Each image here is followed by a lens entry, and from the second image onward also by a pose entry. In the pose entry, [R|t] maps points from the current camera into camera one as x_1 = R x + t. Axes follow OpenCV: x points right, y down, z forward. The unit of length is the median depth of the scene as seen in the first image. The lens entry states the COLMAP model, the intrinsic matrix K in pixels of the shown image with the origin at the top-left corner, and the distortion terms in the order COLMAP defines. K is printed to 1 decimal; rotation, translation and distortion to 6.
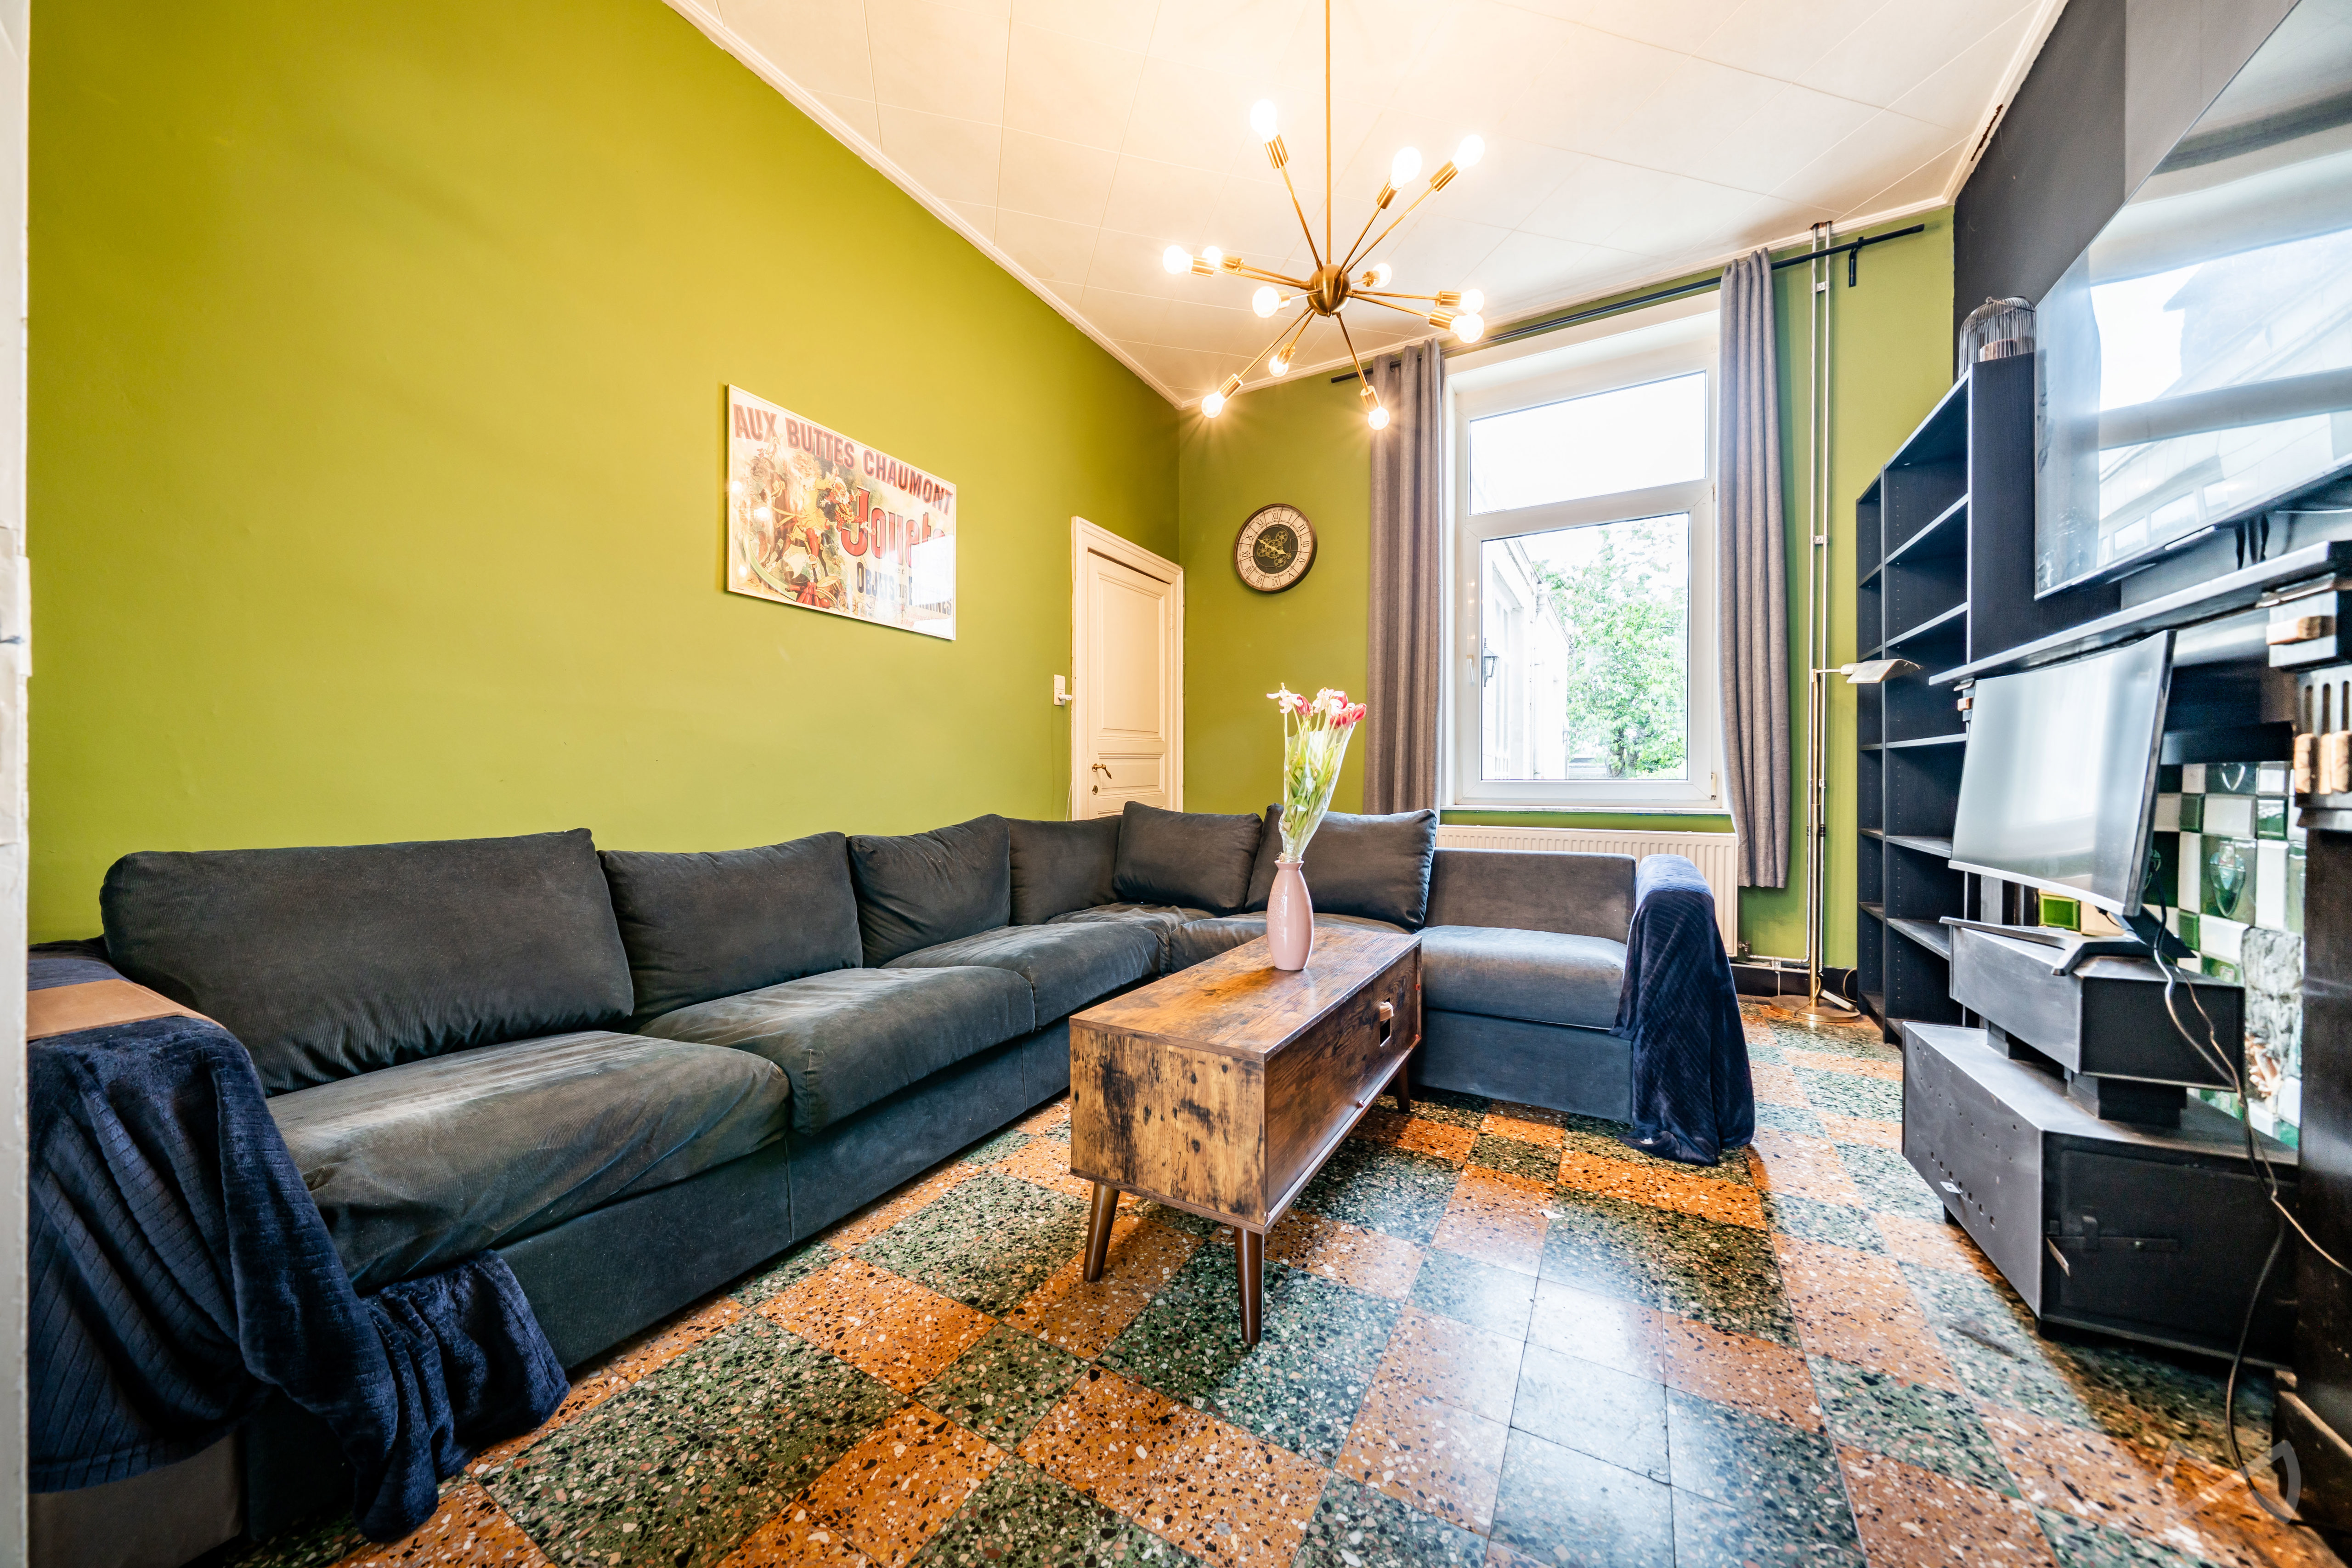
lens RADIAL K [[798.8, 0, 1166.4], [0, 798.8, 790.6], [0, 0, 1]] dist [-0.005634, -0.000130]
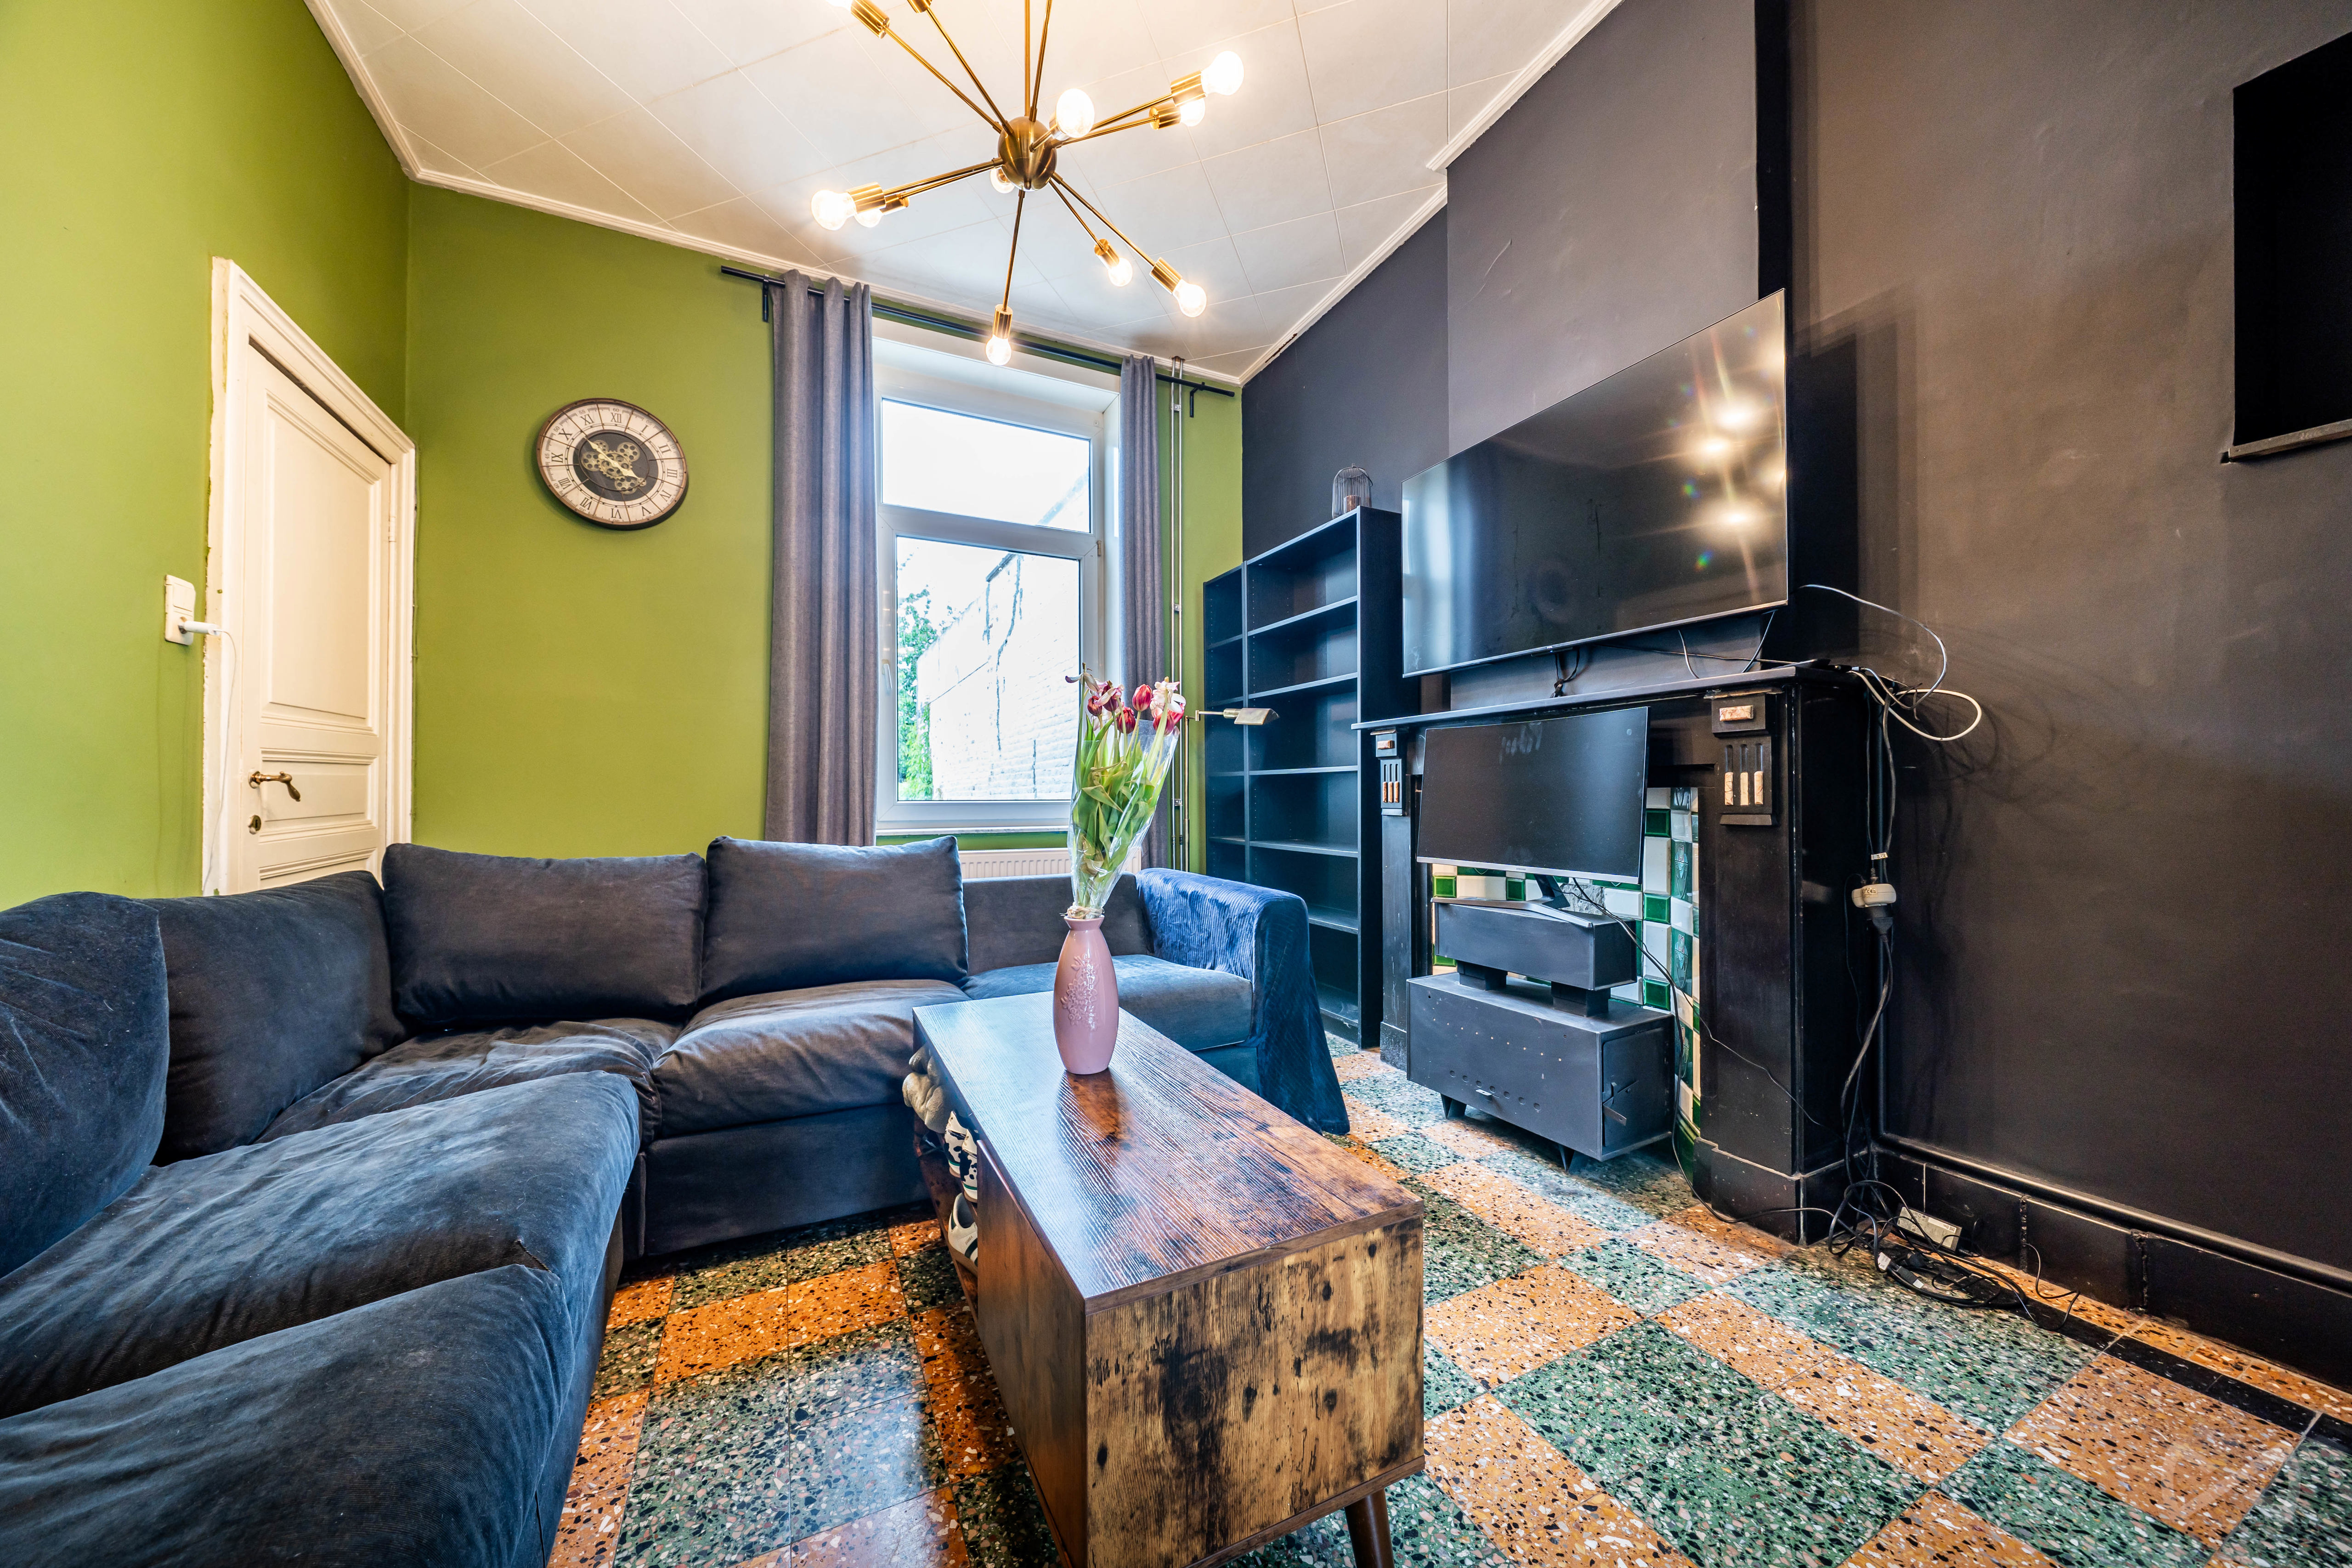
lens RADIAL K [[798.8, 0, 1166.4], [0, 798.8, 790.6], [0, 0, 1]] dist [-0.005634, -0.000130]
pose [[0.557533, 0.006466, 0.830130, -0.250858], [0.015471, 0.999715, -0.018177, -0.005441], [-0.830011, 0.022977, 0.557274, 0.350151]]
